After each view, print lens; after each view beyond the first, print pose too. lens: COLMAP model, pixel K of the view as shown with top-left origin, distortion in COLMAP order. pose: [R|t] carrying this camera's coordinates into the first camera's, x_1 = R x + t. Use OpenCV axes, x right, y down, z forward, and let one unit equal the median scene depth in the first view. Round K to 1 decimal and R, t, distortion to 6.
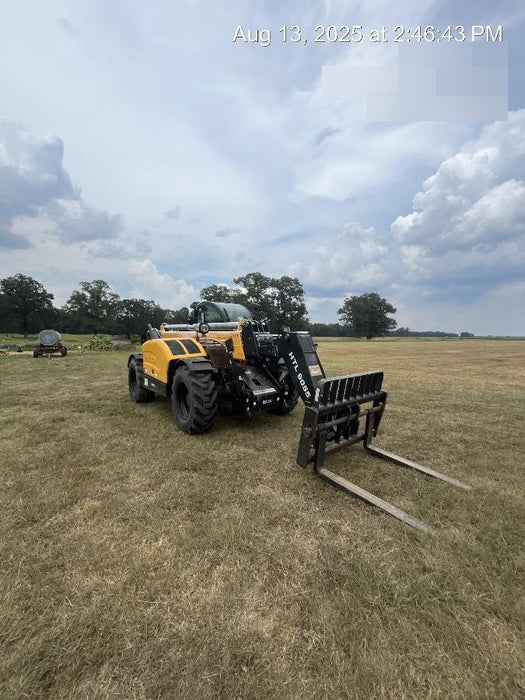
lens RADIAL K [[286.7, 0, 263.4], [0, 286.7, 344.7], [0, 0, 1]] dist [-0.000069, -0.000918]
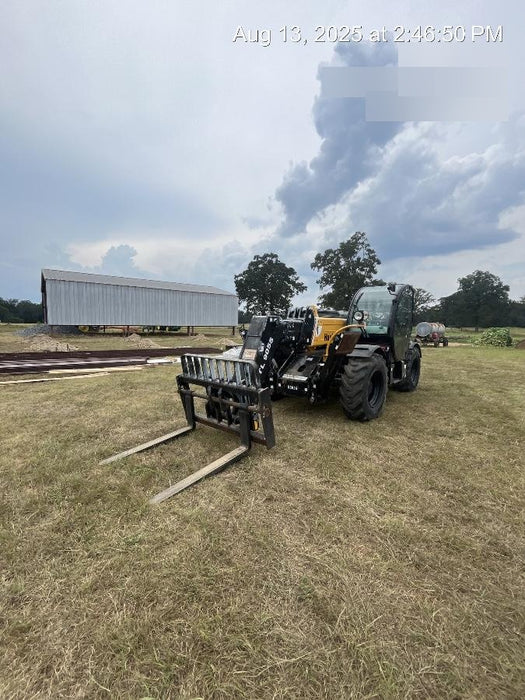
lens RADIAL K [[286.7, 0, 265.0], [0, 286.7, 349.9], [0, 0, 1]] dist [-0.000069, -0.000918]
pose [[0.168808, 0.079585, -0.982431, 1.410163], [-0.042885, 0.996384, 0.073346, 0.000196], [0.984716, 0.029750, 0.171610, 1.077713]]
